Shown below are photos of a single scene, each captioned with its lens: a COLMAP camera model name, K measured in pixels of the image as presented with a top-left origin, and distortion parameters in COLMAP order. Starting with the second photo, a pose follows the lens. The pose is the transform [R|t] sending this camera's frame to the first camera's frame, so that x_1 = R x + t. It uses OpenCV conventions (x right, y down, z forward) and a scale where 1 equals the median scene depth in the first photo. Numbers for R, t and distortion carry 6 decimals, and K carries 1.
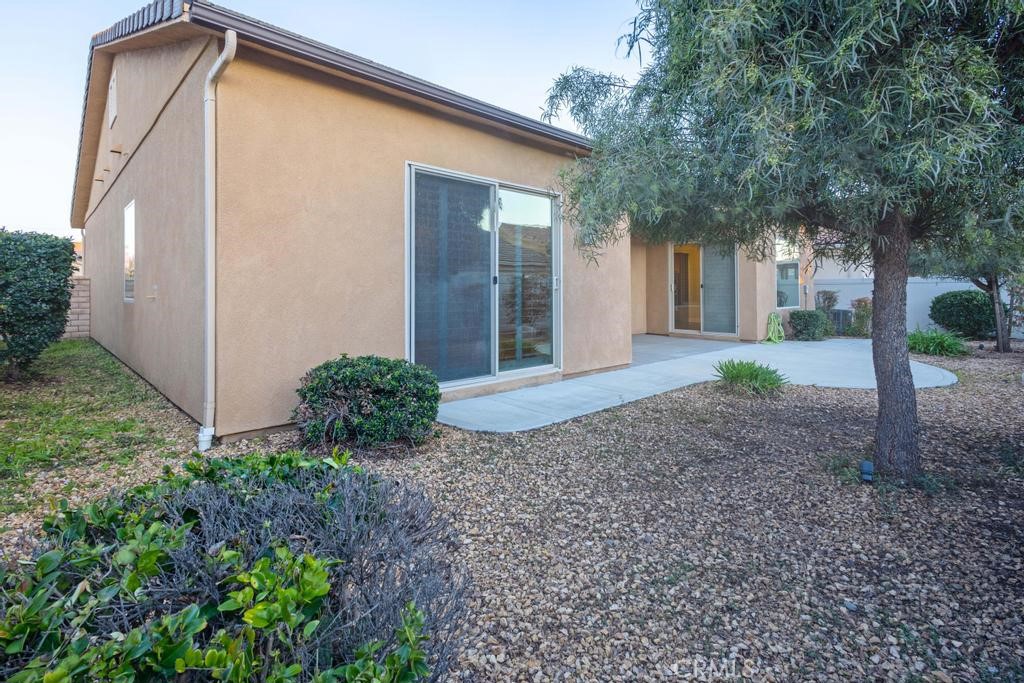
lens RADIAL K [[476.3, 0, 514.5], [0, 476.3, 291.1], [0, 0, 1]] dist [0.017763, -0.000700]
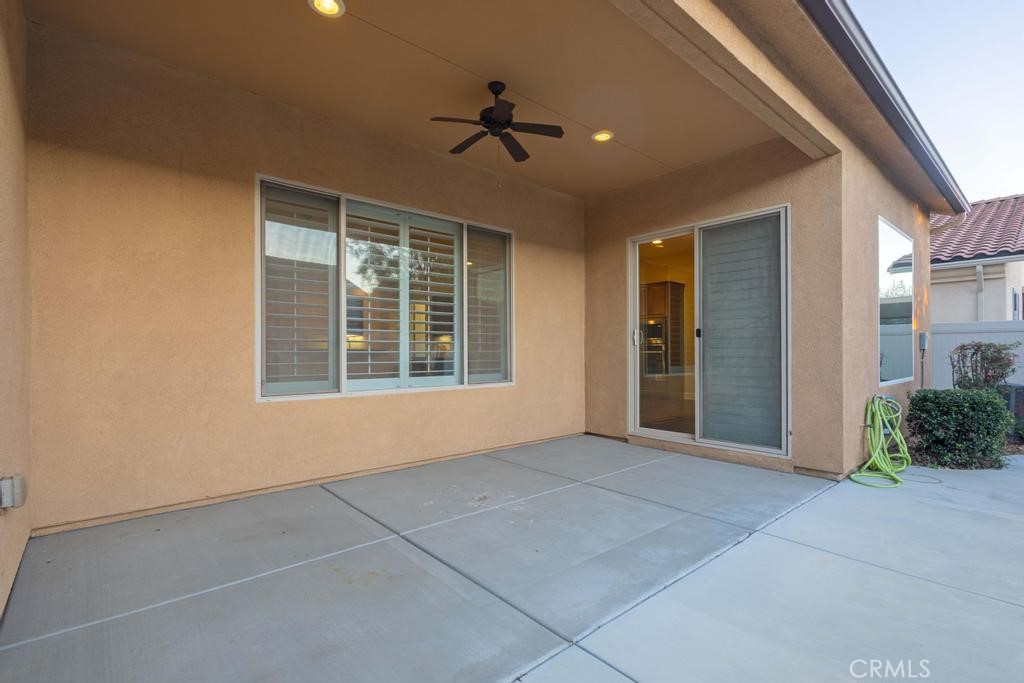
lens RADIAL K [[476.3, 0, 507.2], [0, 476.3, 349.8], [0, 0, 1]] dist [0.017763, -0.000700]
pose [[0.999311, -0.000877, -0.037092, 0.225823], [0.000934, 0.999998, 0.001530, 0.004151], [0.037091, -0.001564, 0.999311, 0.538908]]
